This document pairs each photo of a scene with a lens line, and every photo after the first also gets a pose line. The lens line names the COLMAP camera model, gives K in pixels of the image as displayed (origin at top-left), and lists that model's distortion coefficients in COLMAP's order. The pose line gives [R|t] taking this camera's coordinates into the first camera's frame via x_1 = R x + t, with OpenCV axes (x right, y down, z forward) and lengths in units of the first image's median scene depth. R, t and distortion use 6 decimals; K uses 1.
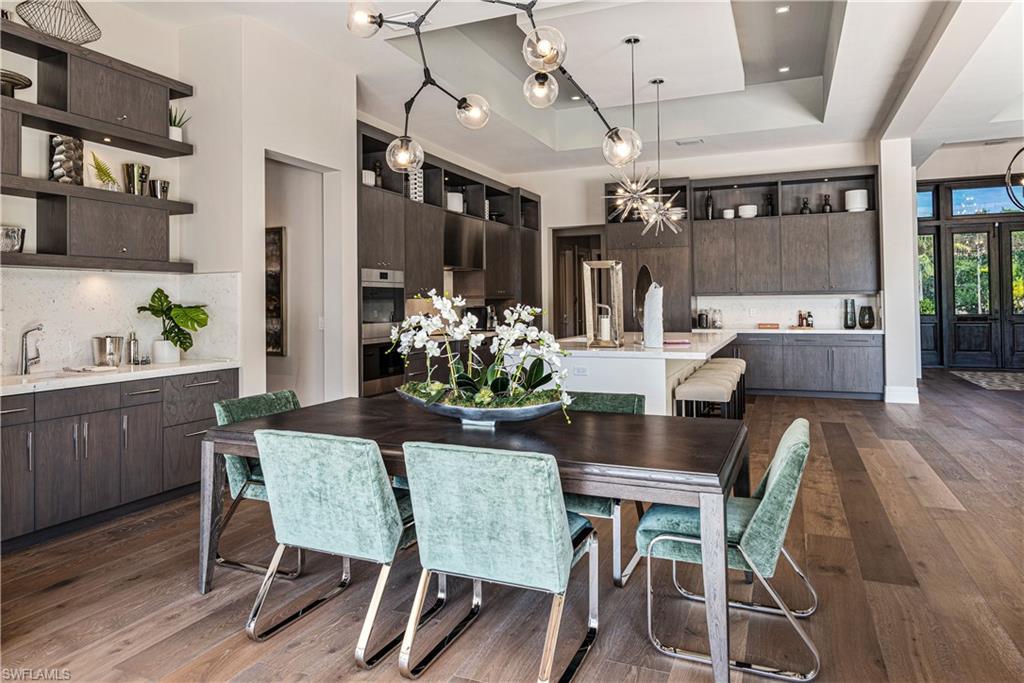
lens RADIAL K [[648.4, 0, 510.5], [0, 648.4, 290.2], [0, 0, 1]] dist [0.001083, 0.000212]
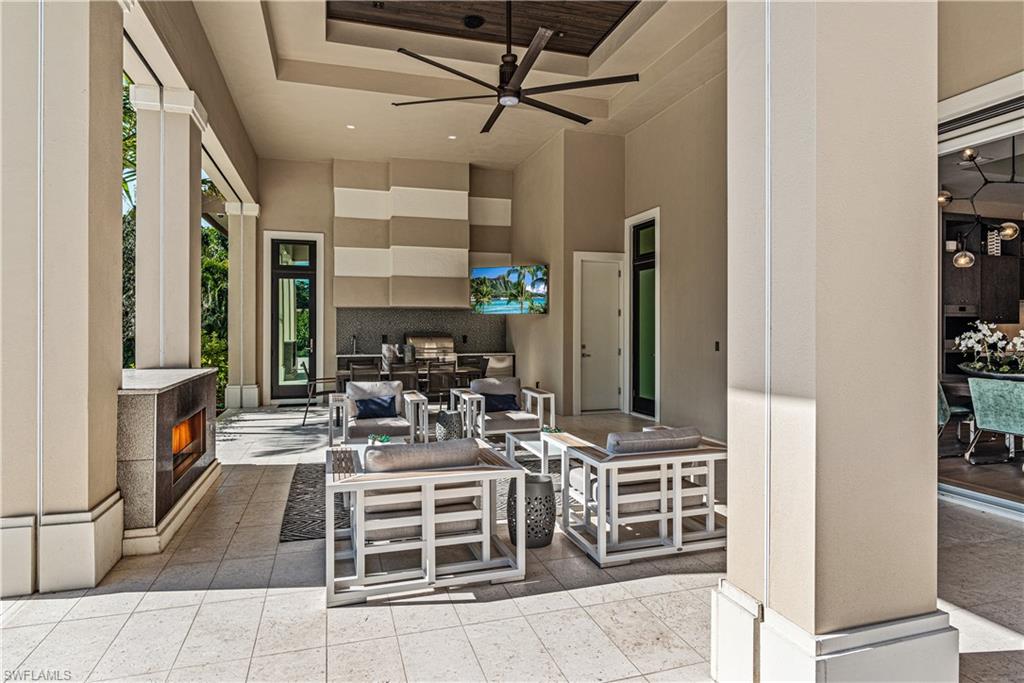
lens RADIAL K [[594.0, 0, 506.3], [0, 594.0, 323.3], [0, 0, 1]] dist [-0.003349, -0.001324]
pose [[0.637624, 0.005553, -0.770327, 0.150303], [0.006072, 0.999907, 0.012234, -0.009242], [0.770324, -0.012478, 0.637531, -0.555805]]
